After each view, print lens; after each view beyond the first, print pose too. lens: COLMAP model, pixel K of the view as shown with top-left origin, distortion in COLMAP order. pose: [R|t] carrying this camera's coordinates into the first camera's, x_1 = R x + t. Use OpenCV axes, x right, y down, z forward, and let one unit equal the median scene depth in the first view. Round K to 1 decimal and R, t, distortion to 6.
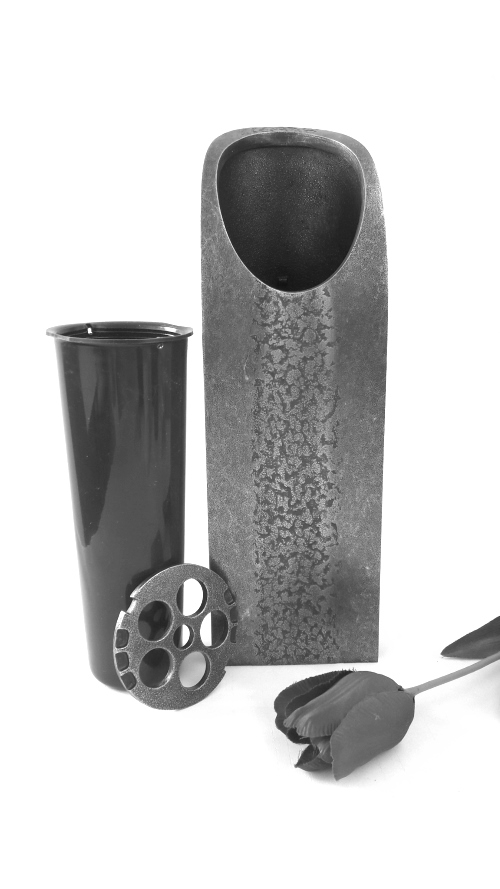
lens RADIAL K [[742.7, 0, 250.0], [0, 742.7, 444.5], [0, 0, 1]] dist [0.132230, -0.000017]
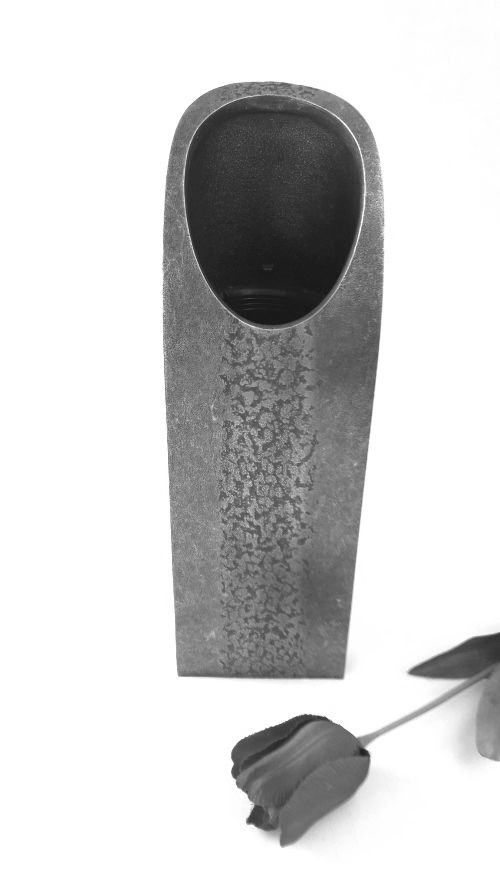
lens RADIAL K [[742.7, 0, 250.0], [0, 742.7, 444.5], [0, 0, 1]] dist [0.132230, -0.000017]
pose [[0.998964, 0.043398, -0.013659, 0.050680], [-0.038295, 0.964146, 0.262594, -0.288953], [0.024565, -0.261799, 0.964810, 0.132972]]
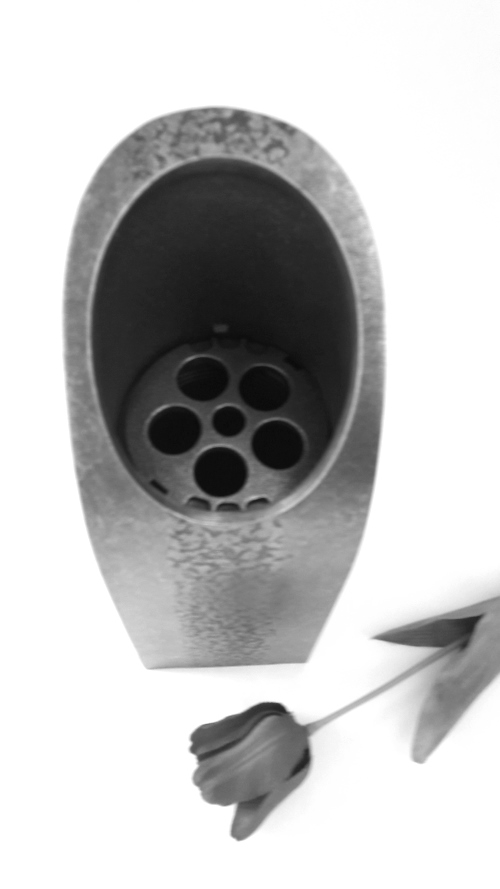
lens RADIAL K [[742.7, 0, 250.0], [0, 742.7, 444.5], [0, 0, 1]] dist [0.132230, -0.000017]
pose [[0.998297, -0.001237, 0.058319, 0.038291], [-0.041887, 0.680604, 0.731453, -0.705554], [-0.040597, -0.732651, 0.679393, 0.583889]]
